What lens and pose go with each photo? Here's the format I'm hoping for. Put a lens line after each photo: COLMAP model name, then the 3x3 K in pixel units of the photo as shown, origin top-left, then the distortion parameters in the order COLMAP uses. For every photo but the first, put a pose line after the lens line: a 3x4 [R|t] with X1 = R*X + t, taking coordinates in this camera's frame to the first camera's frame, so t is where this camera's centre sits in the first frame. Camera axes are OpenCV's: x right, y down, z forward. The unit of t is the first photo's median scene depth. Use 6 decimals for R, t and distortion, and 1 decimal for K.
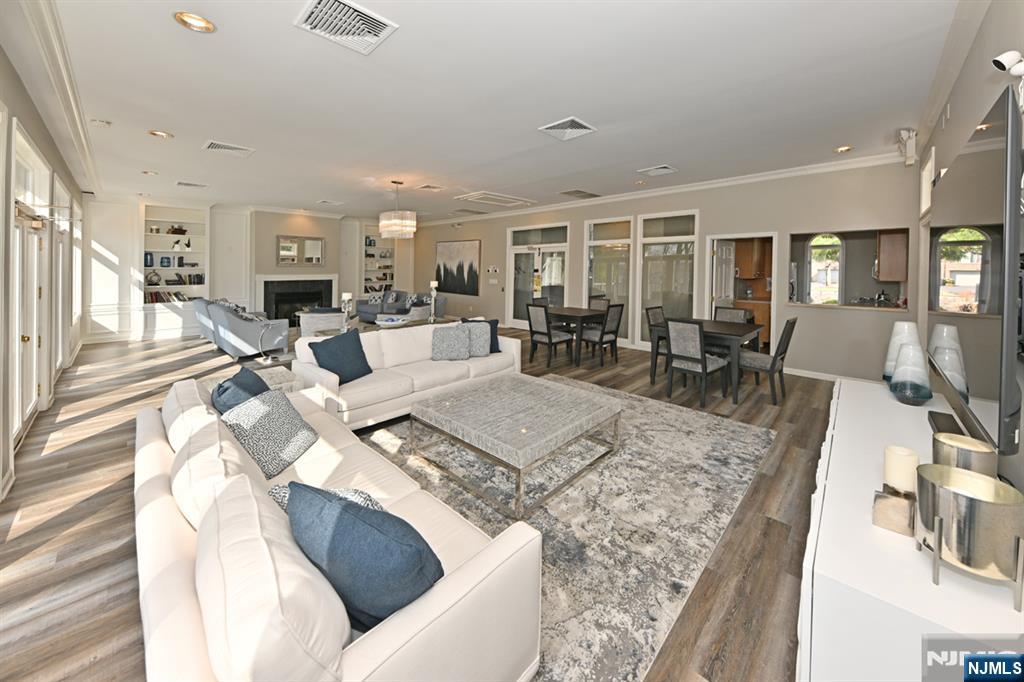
lens RADIAL K [[385.0, 0, 512.0], [0, 385.0, 341.0], [0, 0, 1]] dist [0.000318, -0.000006]
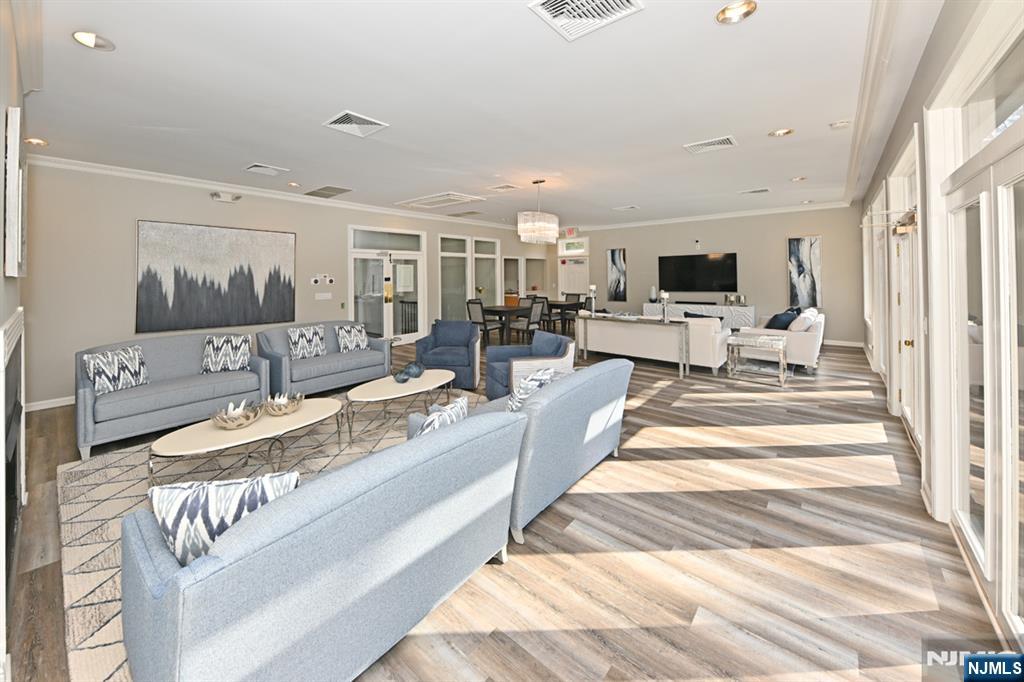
lens RADIAL K [[385.0, 0, 512.0], [0, 385.0, 341.0], [0, 0, 1]] dist [0.000318, -0.000006]
pose [[-0.039686, -0.167162, 0.985130, -0.830466], [0.188232, 0.967005, 0.171669, -0.146606], [-0.981322, 0.192246, -0.006912, 0.763862]]
